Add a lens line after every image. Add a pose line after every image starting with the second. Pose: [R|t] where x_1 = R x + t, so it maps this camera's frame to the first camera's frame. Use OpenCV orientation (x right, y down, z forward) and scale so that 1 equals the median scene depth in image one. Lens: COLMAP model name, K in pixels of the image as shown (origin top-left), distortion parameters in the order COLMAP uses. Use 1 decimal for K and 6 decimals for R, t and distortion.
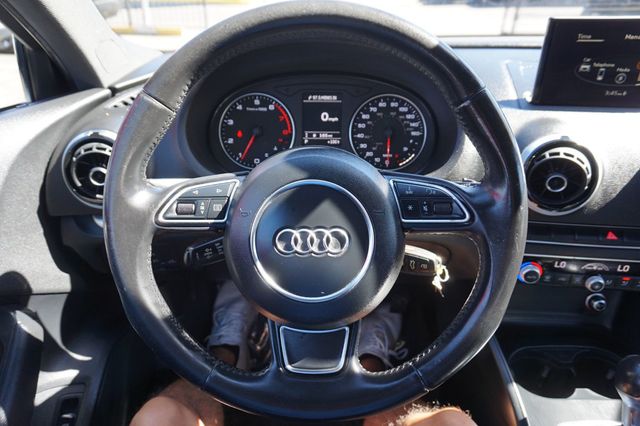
lens RADIAL K [[434.4, 0, 323.8], [0, 434.4, 212.6], [0, 0, 1]] dist [-0.026303, 0.030595]
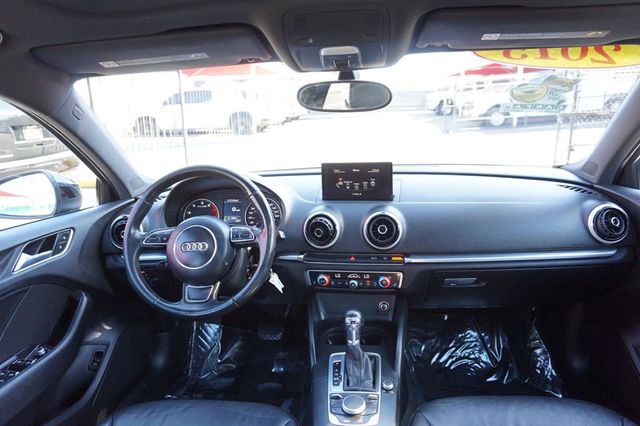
lens RADIAL K [[434.4, 0, 318.9], [0, 434.4, 214.1], [0, 0, 1]] dist [-0.026303, 0.030595]
pose [[0.996696, -0.021896, -0.078218, 0.566718], [0.001644, 0.968223, -0.250082, 0.317611], [0.081208, 0.249127, 0.965060, -0.949602]]
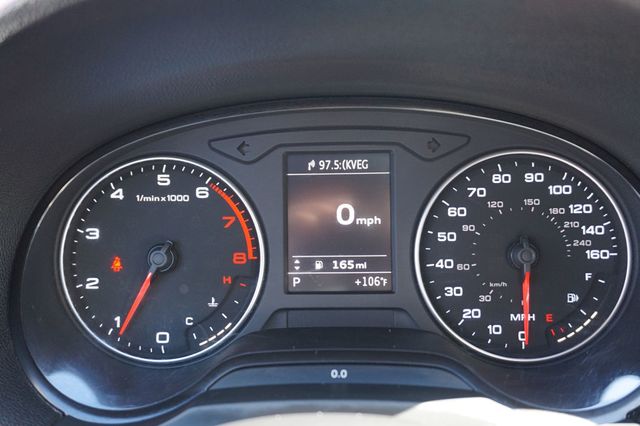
lens RADIAL K [[565.8, 0, 319.2], [0, 565.8, 214.5], [0, 0, 1]] dist [-0.005332, 0.030151]
pose [[0.999607, -0.023227, -0.015691, -0.012310], [0.020644, 0.988709, -0.148419, -0.150385], [0.018961, 0.148037, 0.988800, 0.524927]]
